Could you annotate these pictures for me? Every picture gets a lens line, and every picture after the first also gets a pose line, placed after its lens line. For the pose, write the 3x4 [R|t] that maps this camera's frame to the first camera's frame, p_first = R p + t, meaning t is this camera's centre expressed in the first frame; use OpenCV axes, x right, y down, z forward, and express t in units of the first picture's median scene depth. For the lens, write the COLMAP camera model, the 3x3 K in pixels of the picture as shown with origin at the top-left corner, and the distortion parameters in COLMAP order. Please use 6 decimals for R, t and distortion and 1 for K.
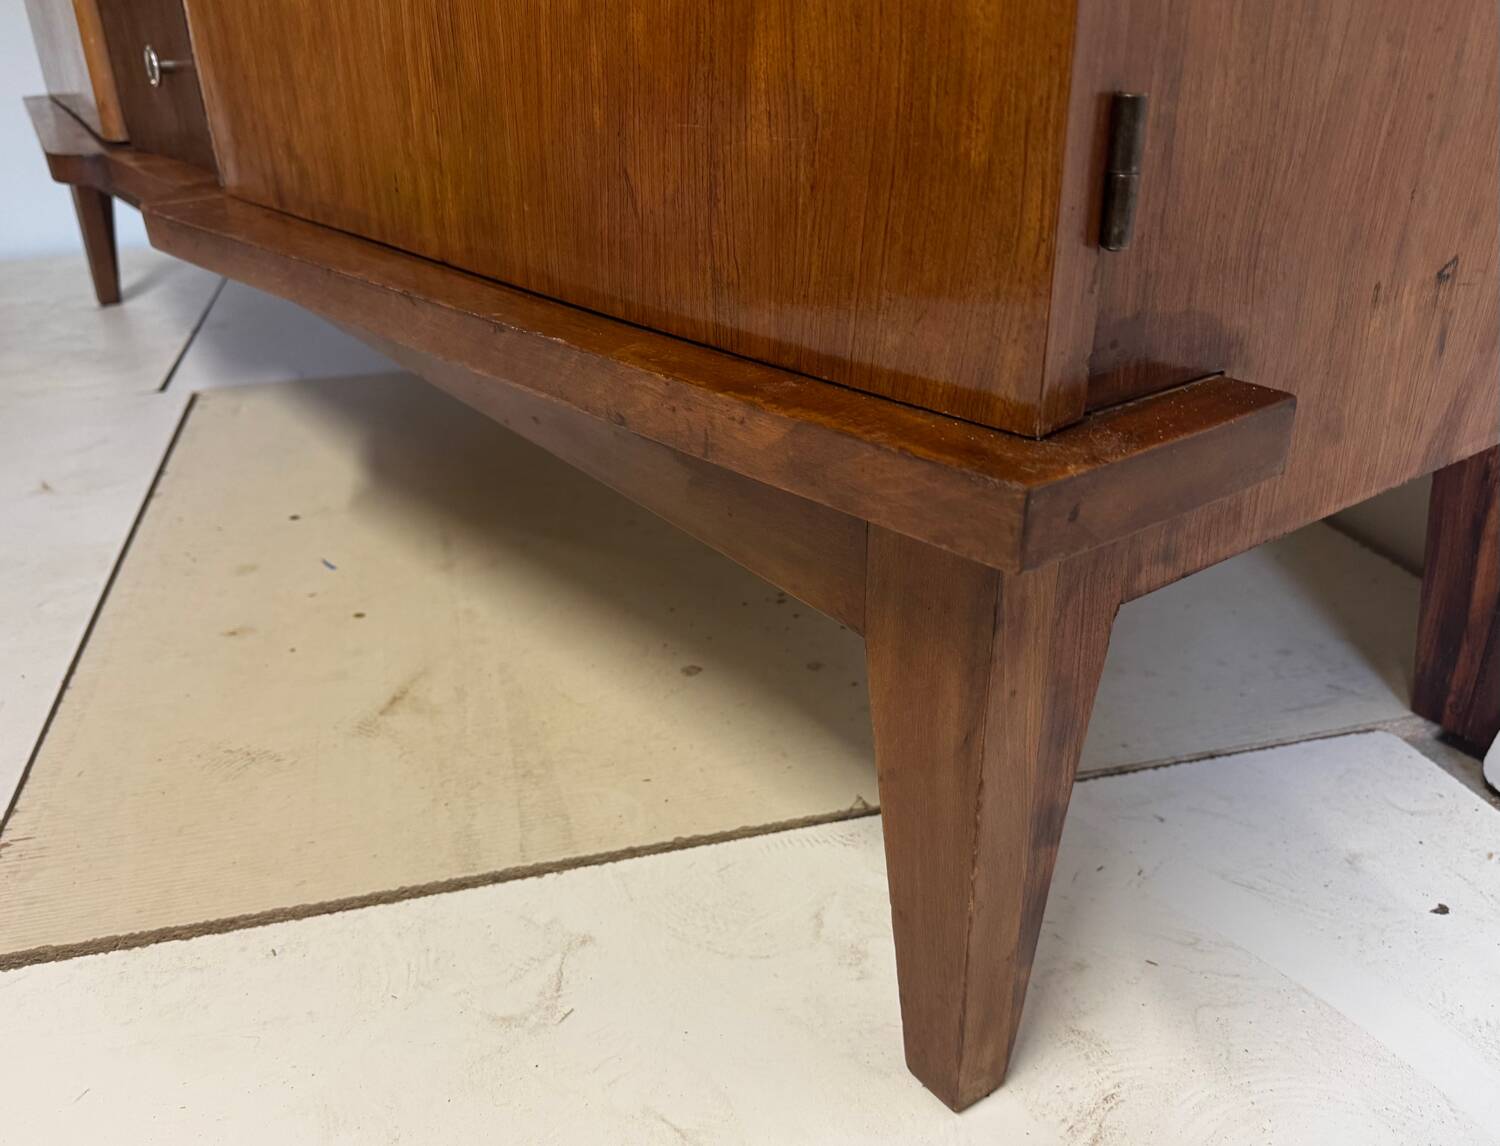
lens RADIAL K [[1186.0, 0, 727.7], [0, 1186.0, 587.9], [0, 0, 1]] dist [0.034733, -0.034333]
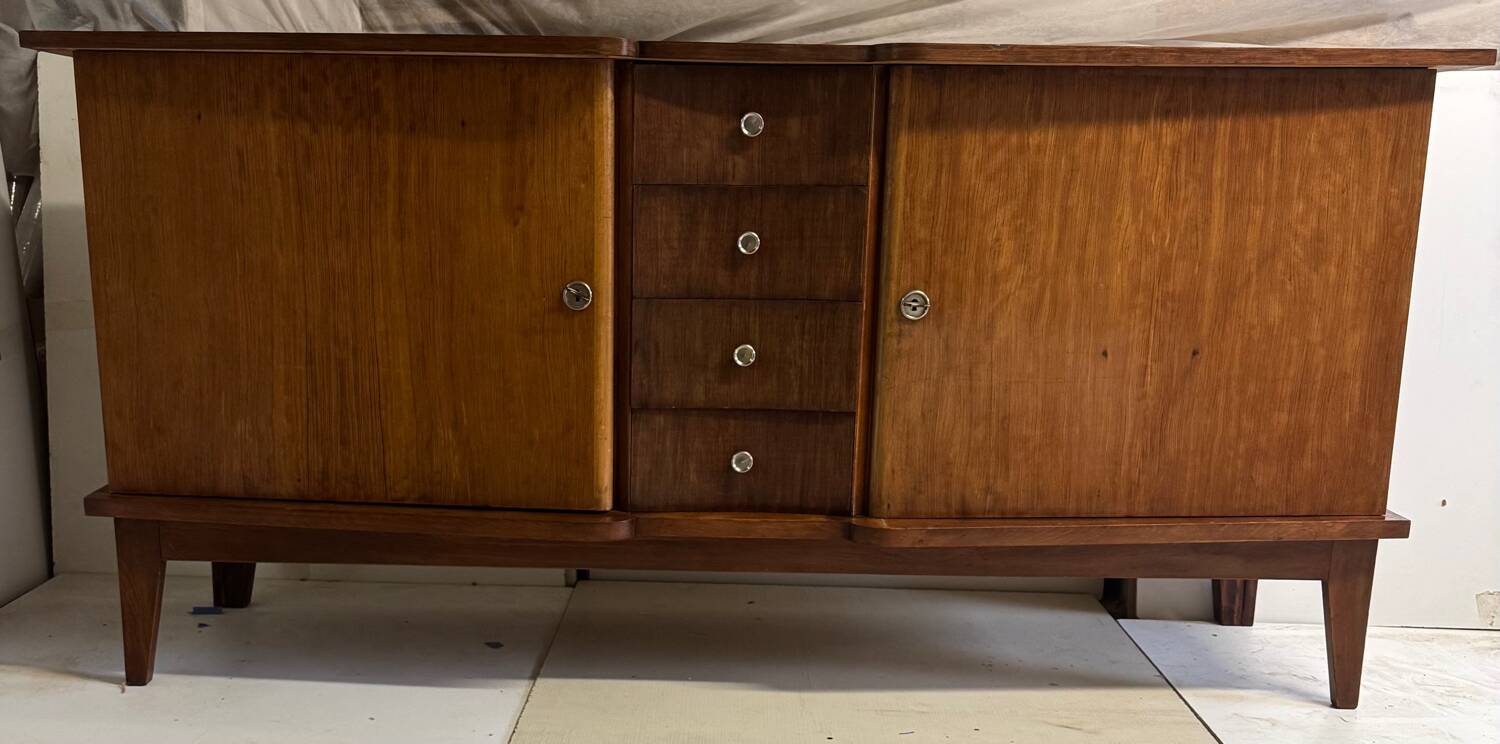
lens RADIAL K [[1434.0, 0, 646.7], [0, 1434.0, 562.6], [0, 0, 1]] dist [0.115273, -0.097956]
pose [[0.594762, -0.161587, 0.787495, -5.075476], [0.340938, 0.937832, -0.065061, -0.469566], [-0.728025, 0.307182, 0.612878, -0.334550]]
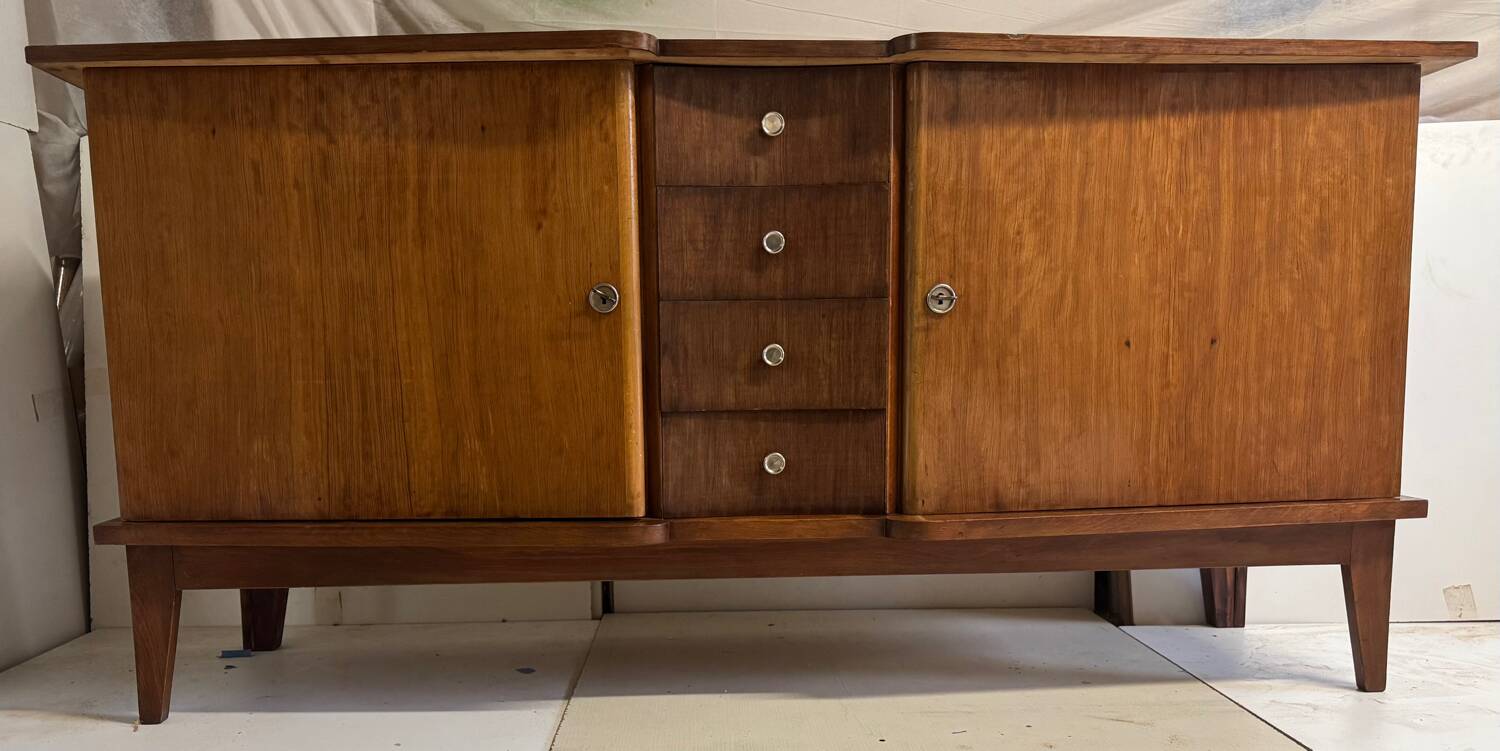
lens RADIAL K [[1138.3, 0, 700.6], [0, 1138.3, 530.9], [0, 0, 1]] dist [0.063973, -0.041070]
pose [[0.545498, -0.101375, 0.831958, -4.345743], [0.381893, 0.913684, -0.139066, -0.354696], [-0.746049, 0.393579, 0.537127, 0.515437]]
